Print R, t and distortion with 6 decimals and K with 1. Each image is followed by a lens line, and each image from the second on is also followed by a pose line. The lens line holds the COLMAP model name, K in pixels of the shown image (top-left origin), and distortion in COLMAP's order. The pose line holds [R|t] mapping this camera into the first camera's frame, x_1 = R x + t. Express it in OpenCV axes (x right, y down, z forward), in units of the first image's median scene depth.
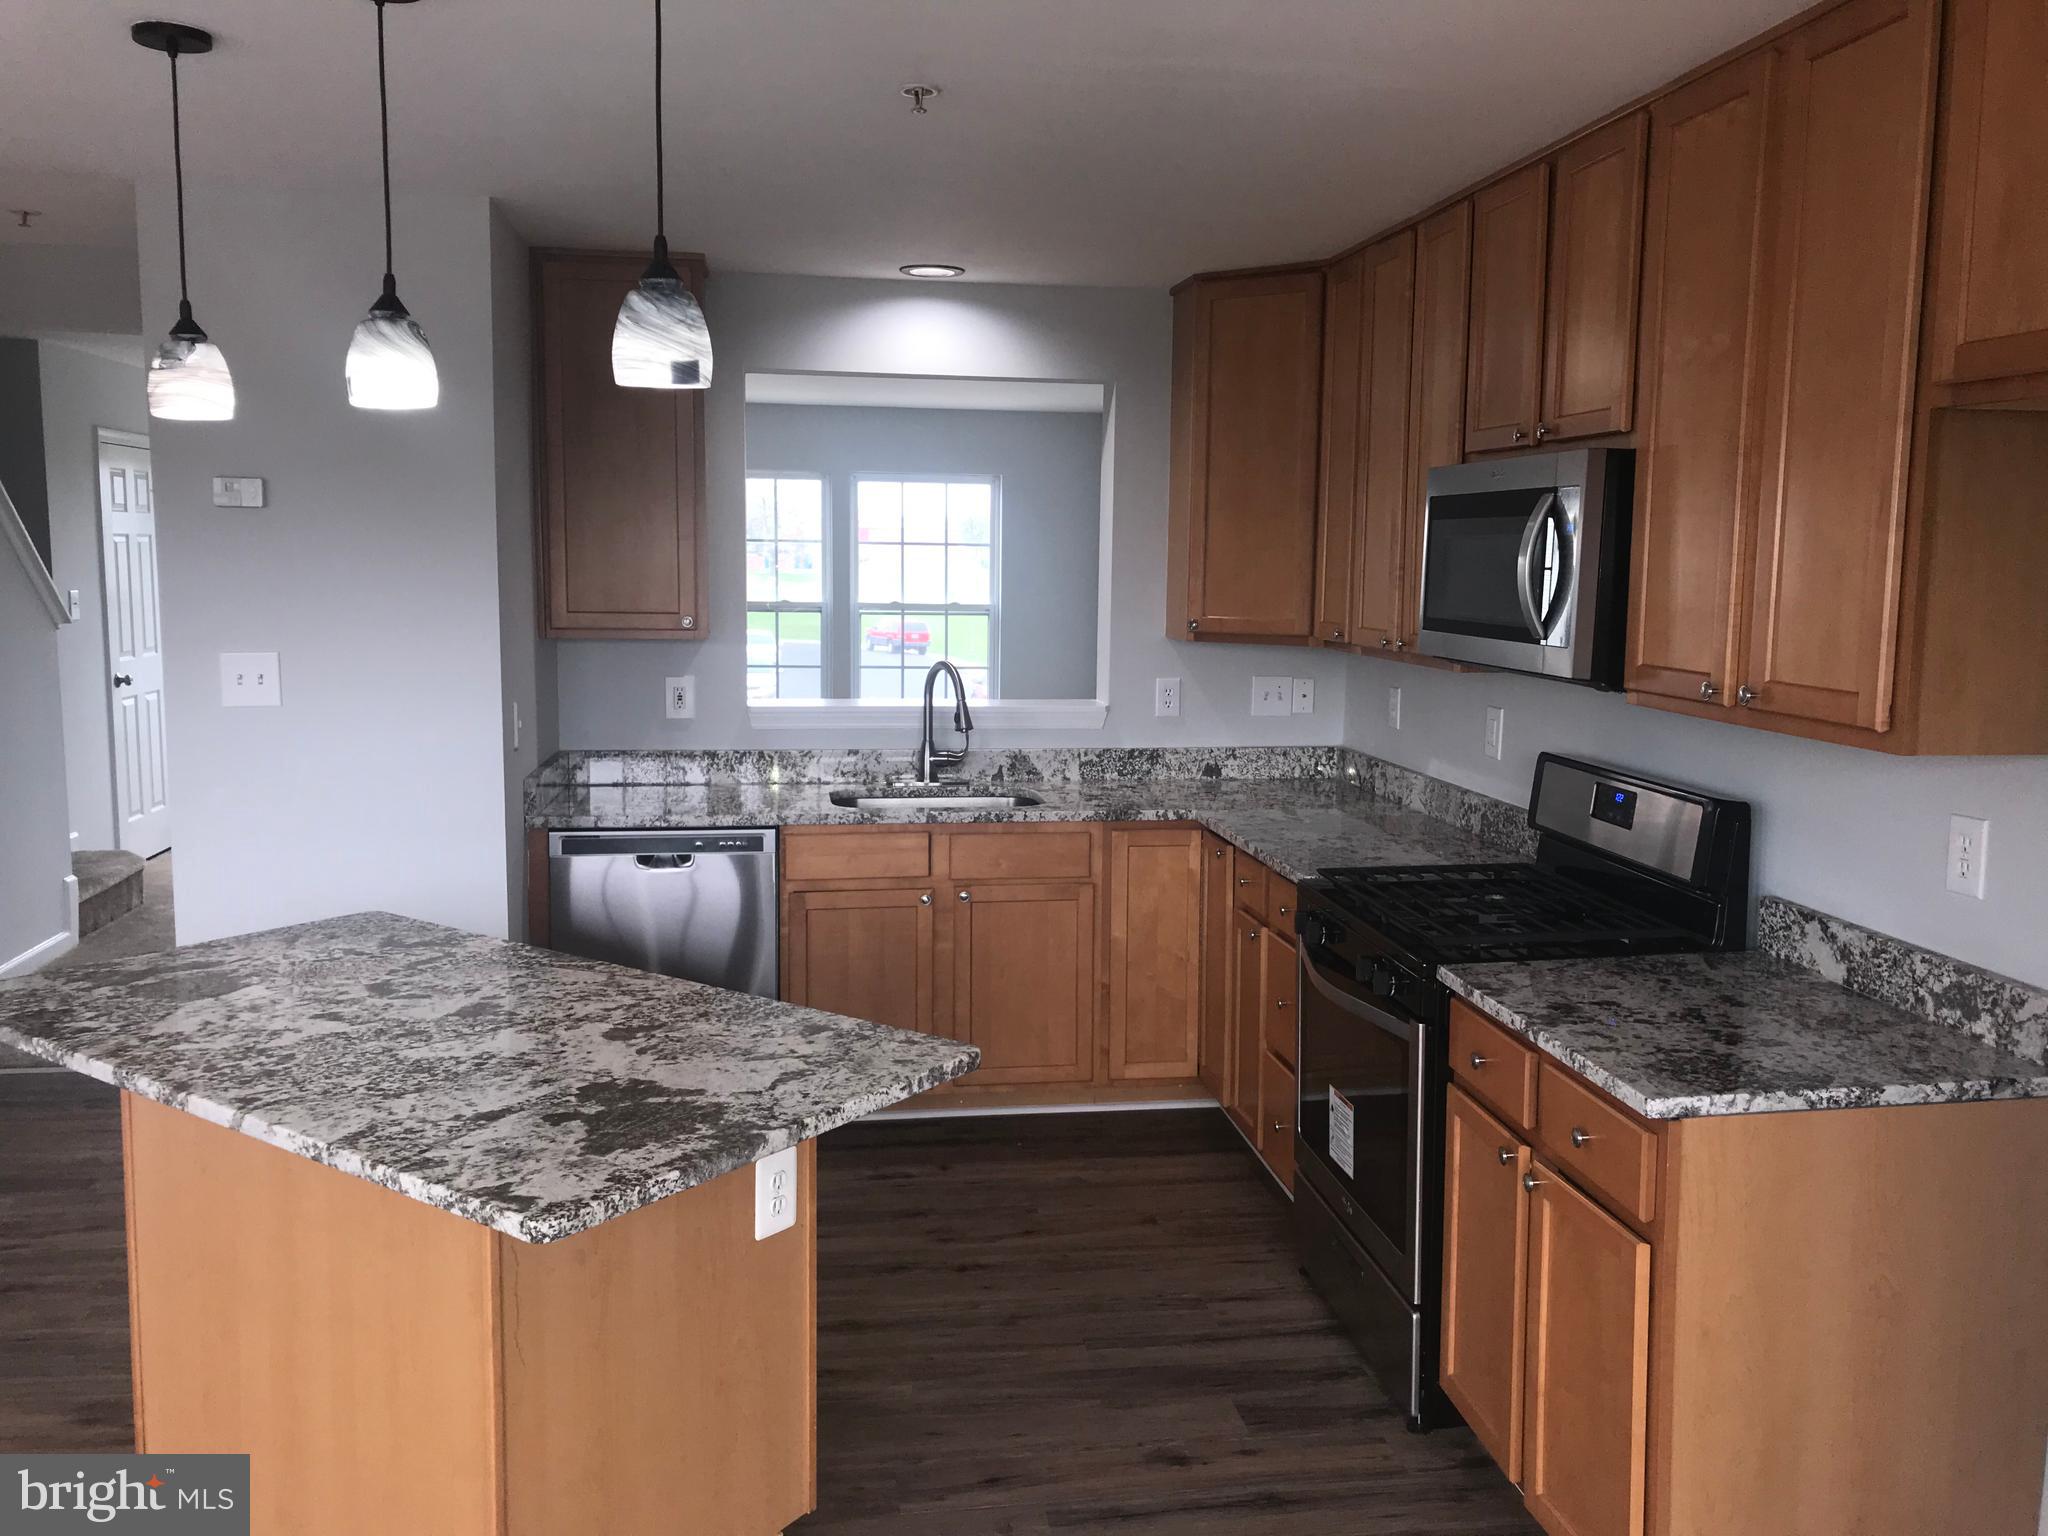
lens RADIAL K [[1690.1, 0, 1029.9], [0, 1690.1, 747.2], [0, 0, 1]] dist [-0.026535, 0.091745]
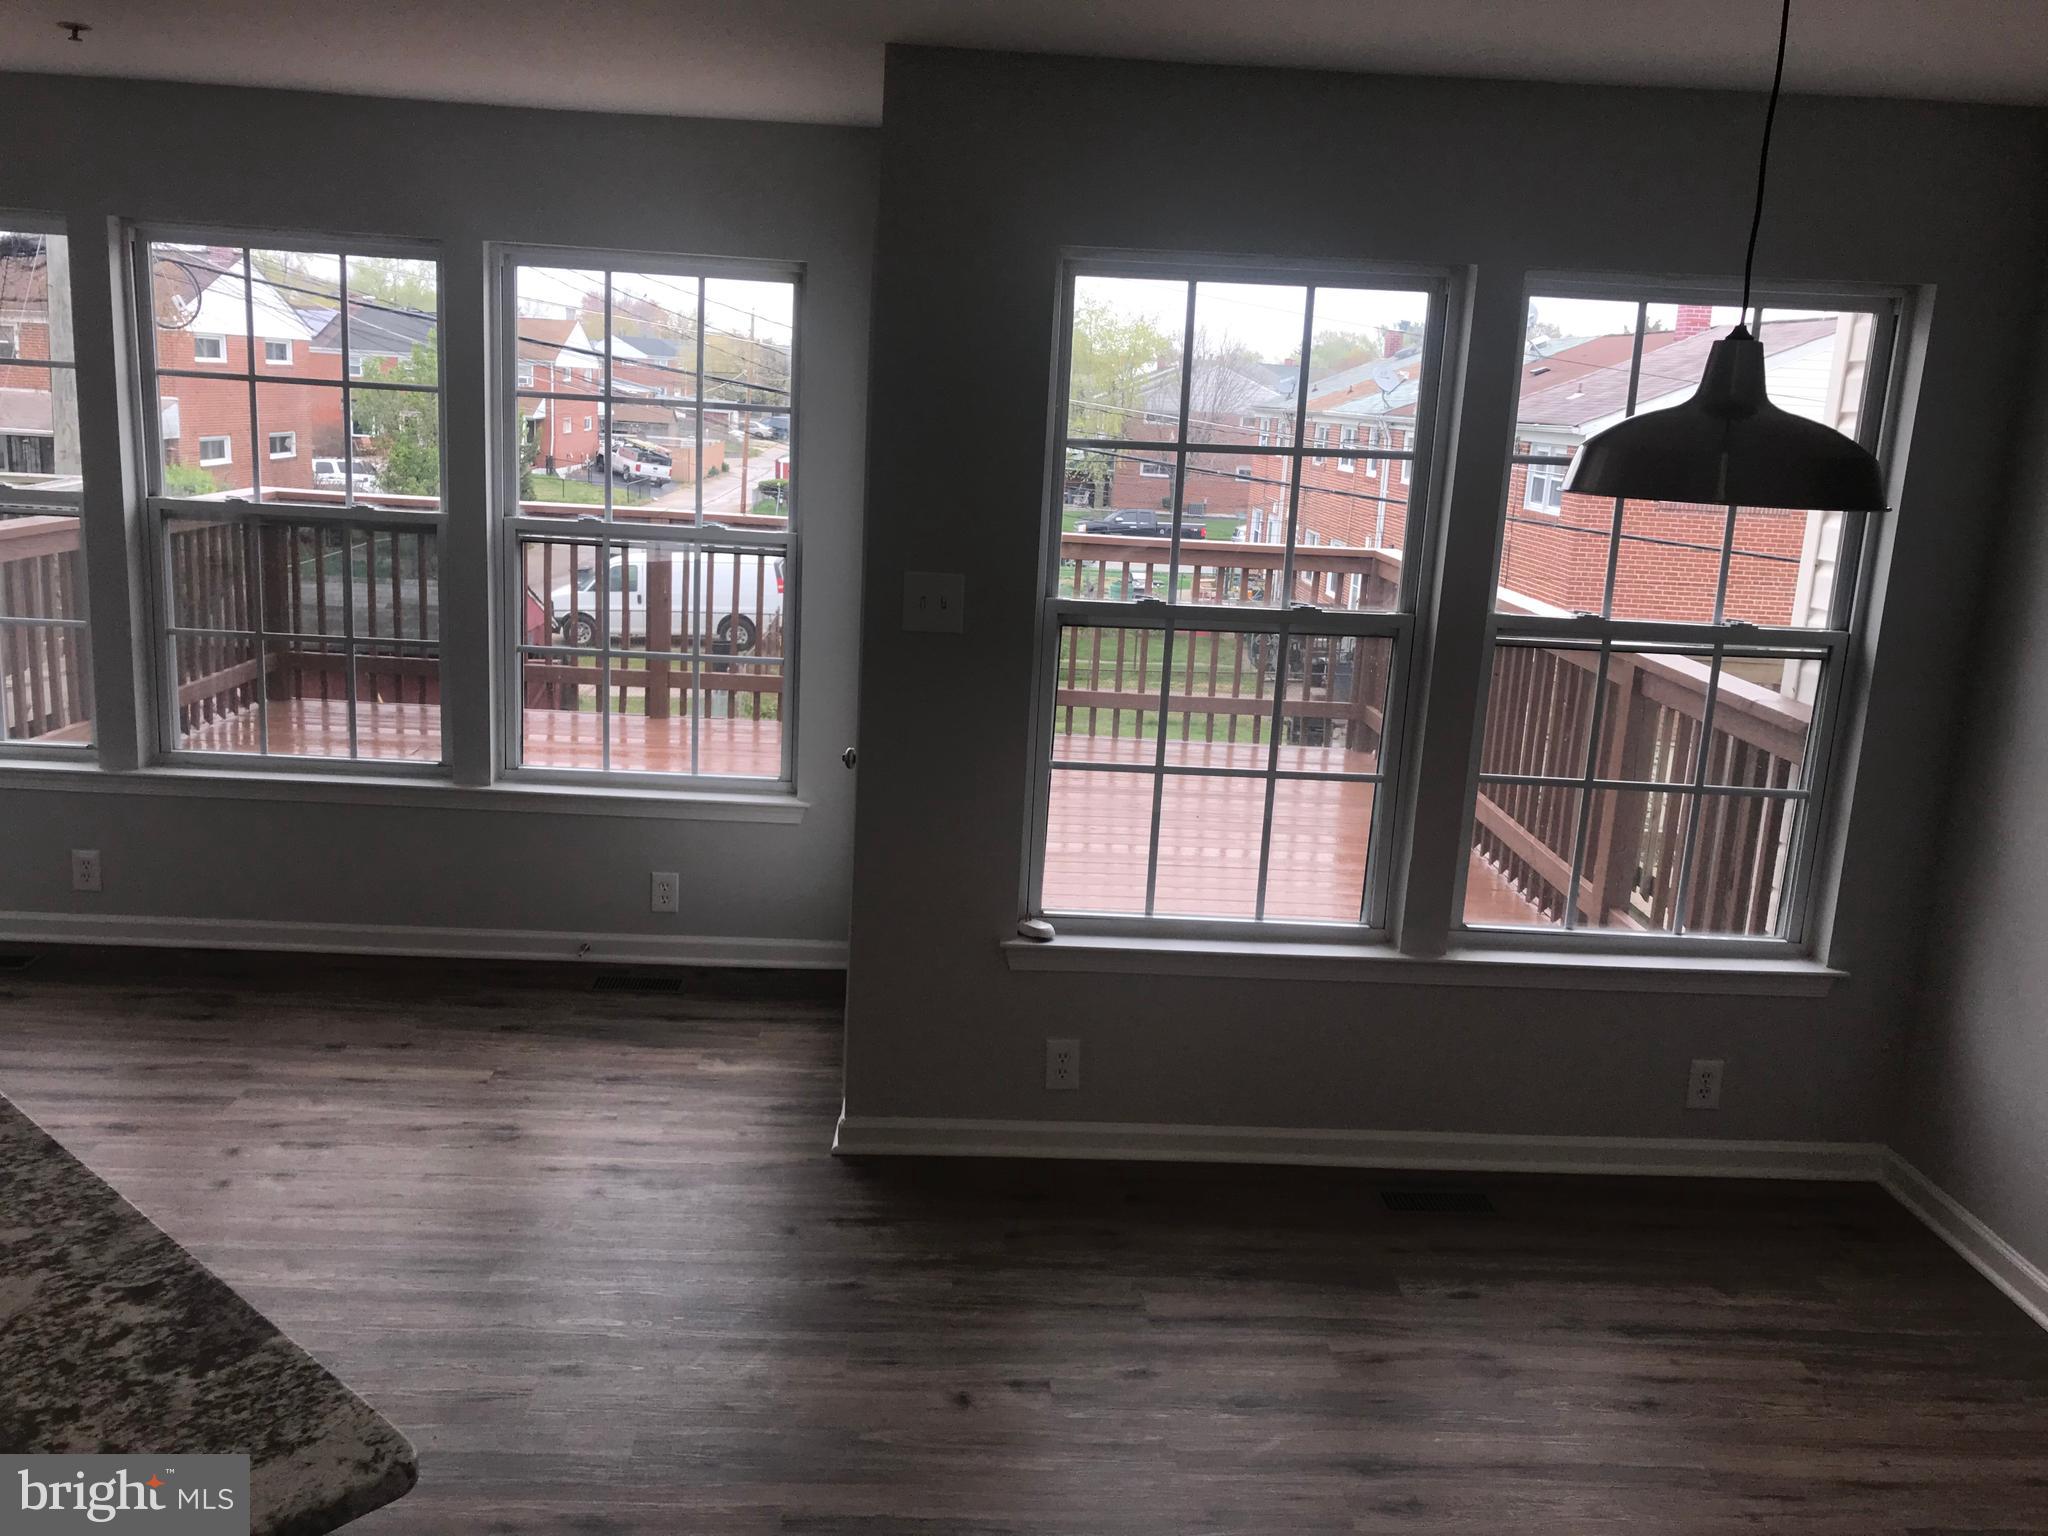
lens RADIAL K [[1678.3, 0, 1030.7], [0, 1678.3, 737.5], [0, 0, 1]] dist [0.026567, -0.014155]
pose [[-0.992093, -0.086431, 0.091003, -0.918110], [-0.053837, 0.948058, 0.313509, -0.236872], [-0.113373, 0.306130, -0.945215, 1.484193]]
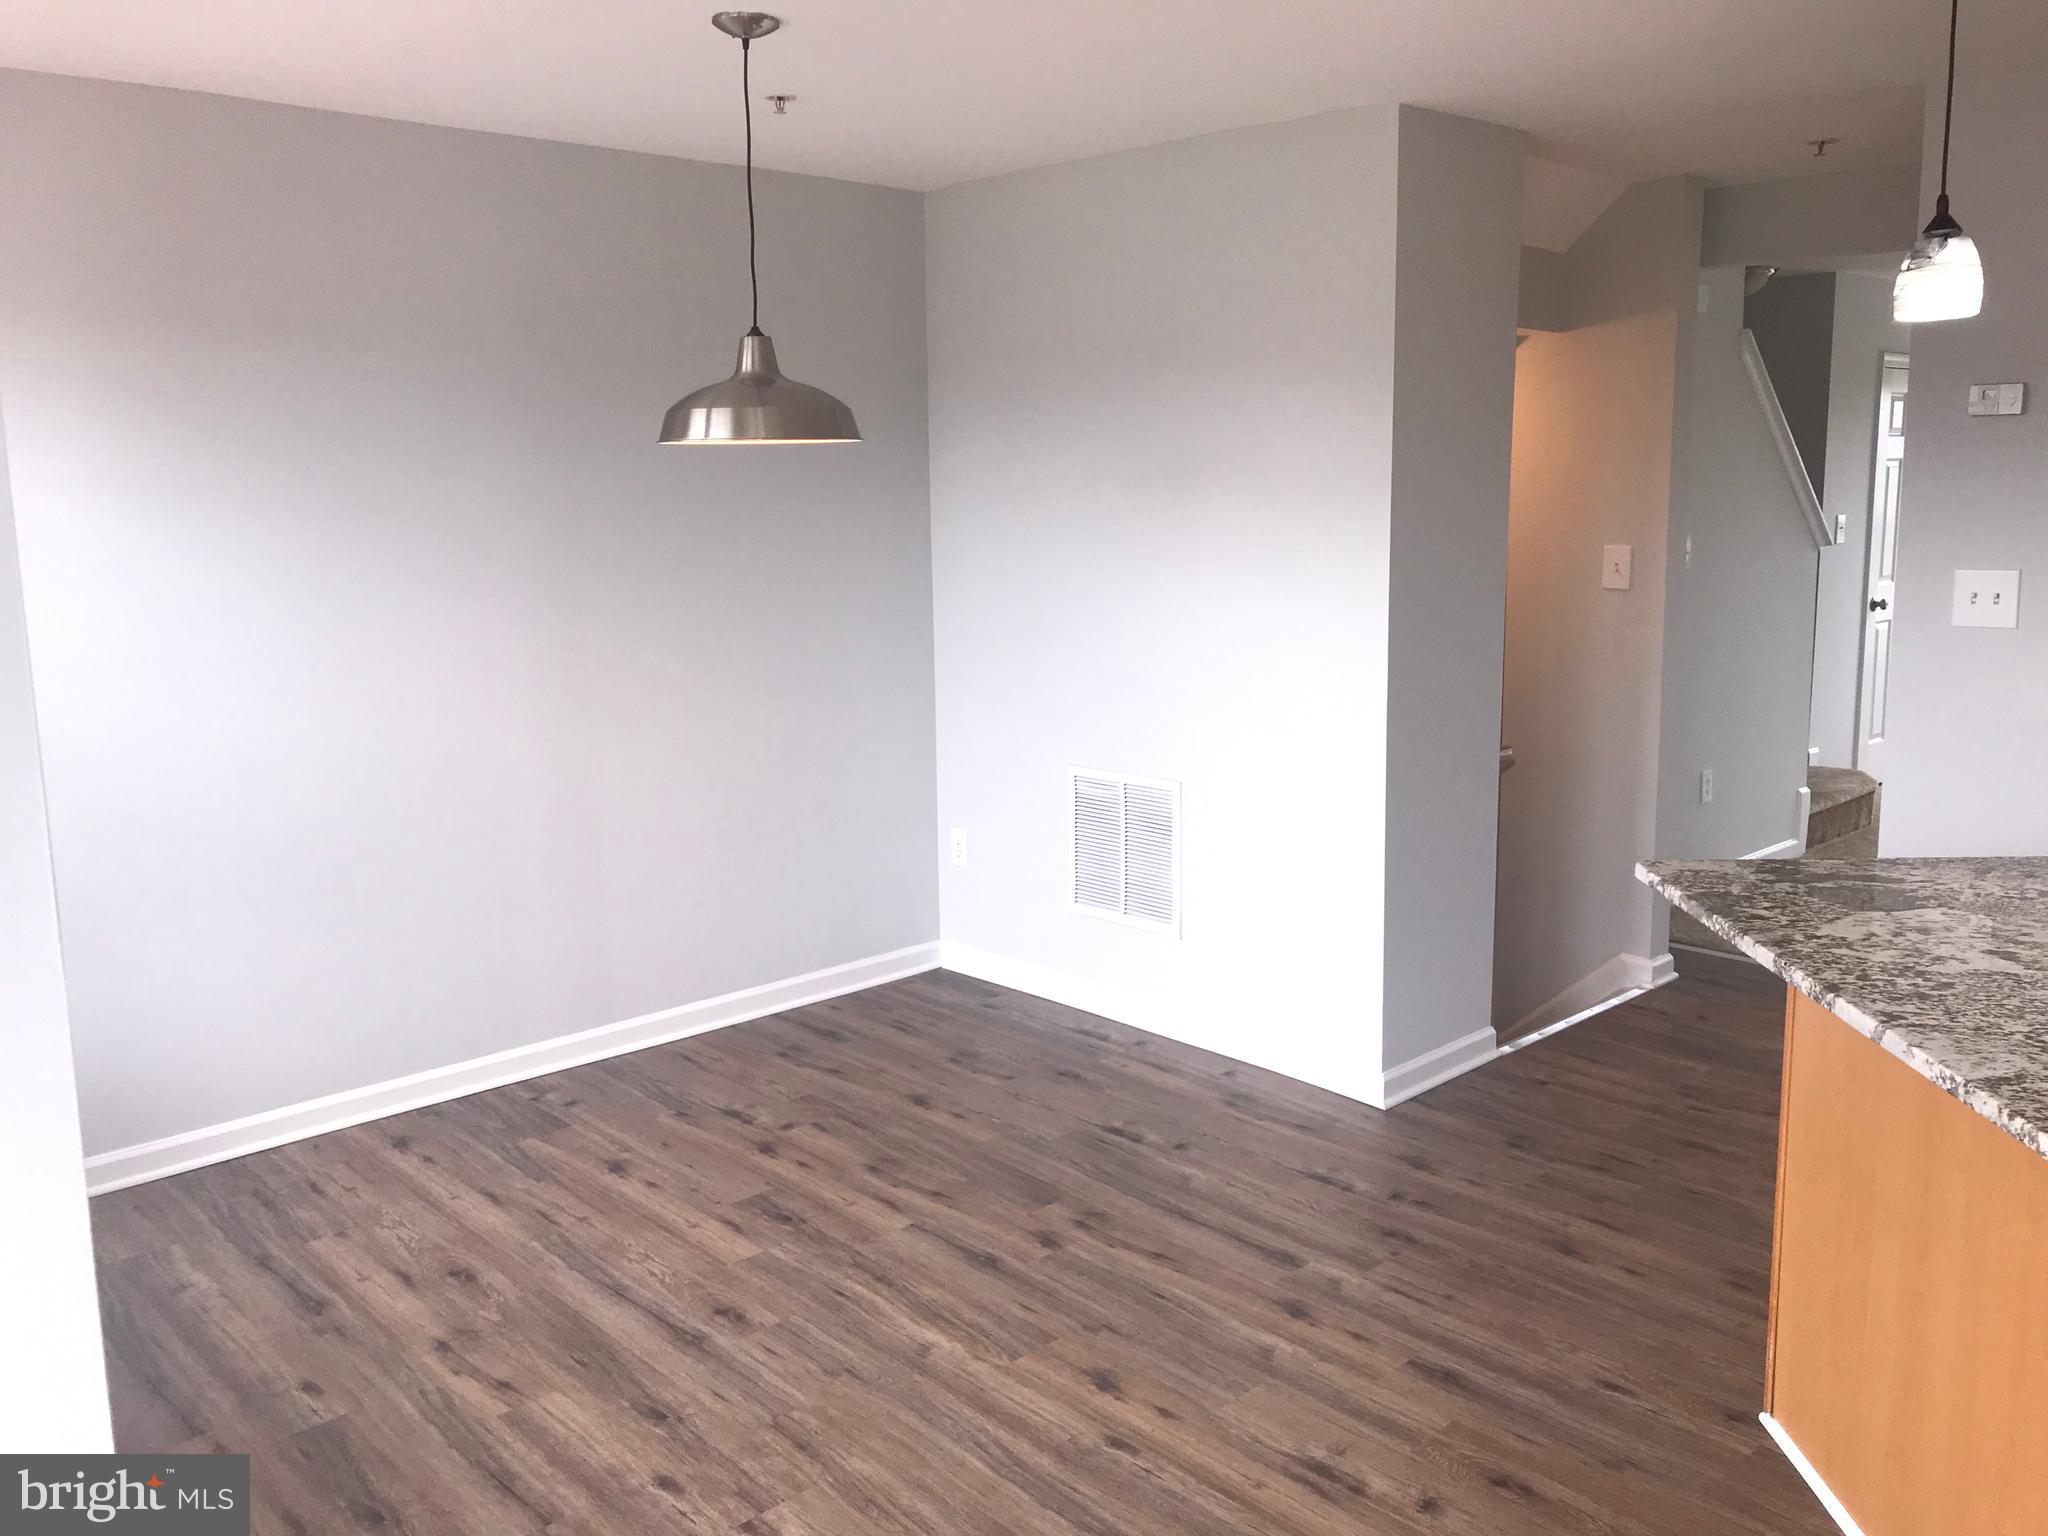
lens RADIAL K [[1678.3, 0, 1030.7], [0, 1678.3, 737.5], [0, 0, 1]] dist [0.026567, -0.014155]
pose [[0.567969, 0.104107, -0.816440, 0.028327], [-0.076079, 0.994362, 0.073868, 0.013463], [0.819526, 0.020159, 0.572687, 0.028796]]
